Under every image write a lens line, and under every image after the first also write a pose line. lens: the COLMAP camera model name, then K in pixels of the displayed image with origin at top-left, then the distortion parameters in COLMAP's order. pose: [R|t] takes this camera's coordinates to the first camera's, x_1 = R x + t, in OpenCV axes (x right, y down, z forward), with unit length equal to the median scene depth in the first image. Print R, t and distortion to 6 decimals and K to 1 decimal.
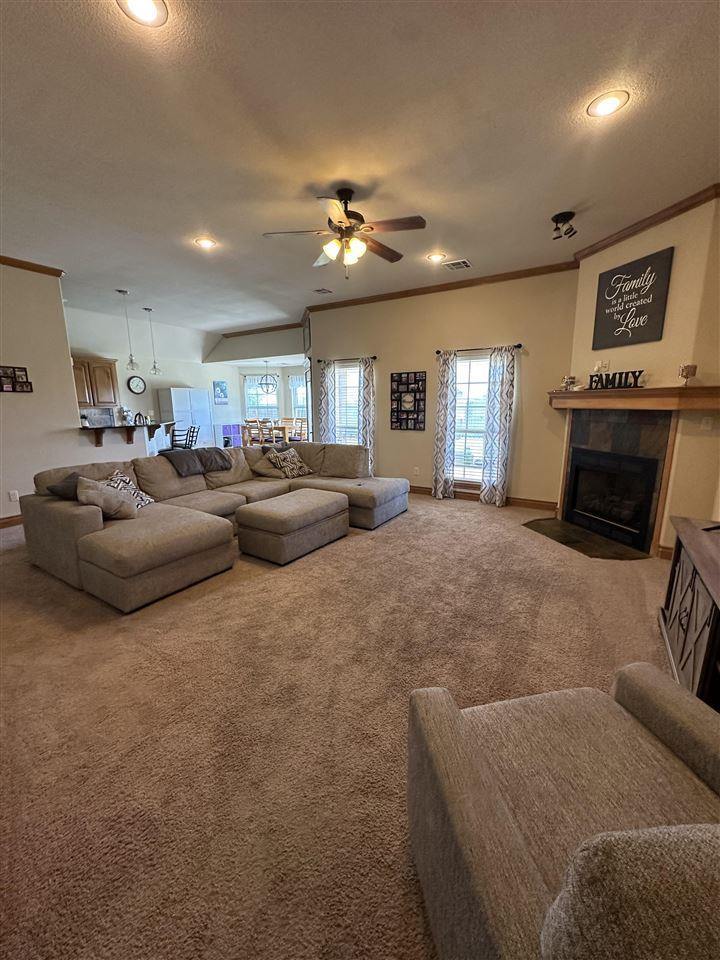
lens RADIAL K [[382.6, 0, 360.0], [0, 382.6, 480.0], [0, 0, 1]] dist [0.000199, -0.000030]
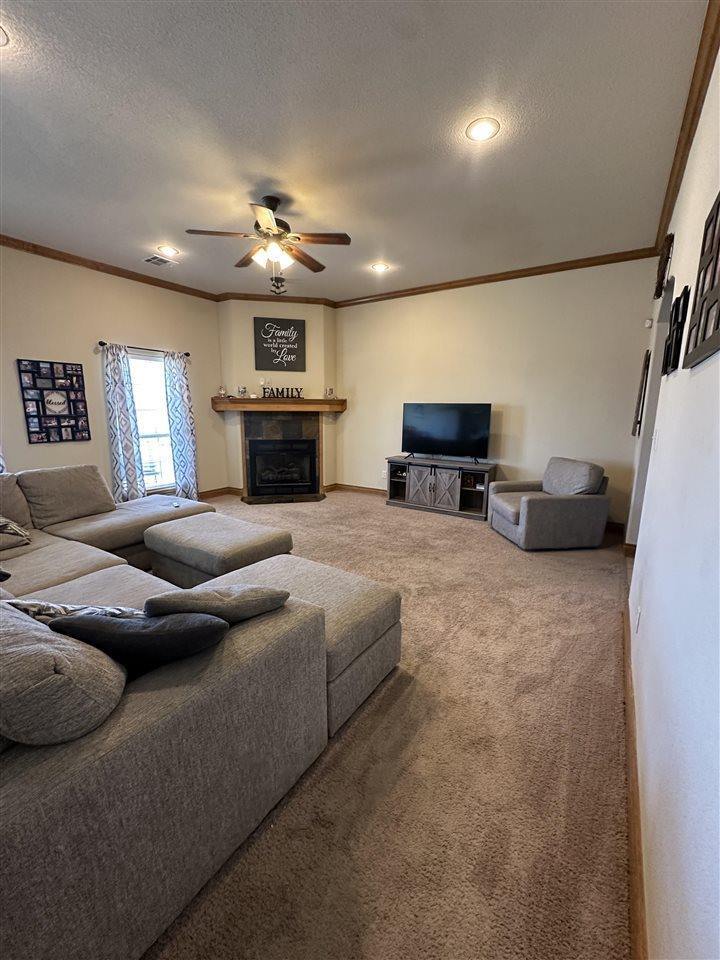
lens RADIAL K [[382.6, 0, 360.0], [0, 382.6, 480.0], [0, 0, 1]] dist [0.000199, -0.000030]
pose [[0.042284, -0.181353, 0.982509, -0.690994], [0.188154, 0.967238, 0.170436, -0.093818], [-0.981229, 0.177656, 0.075021, 0.485480]]
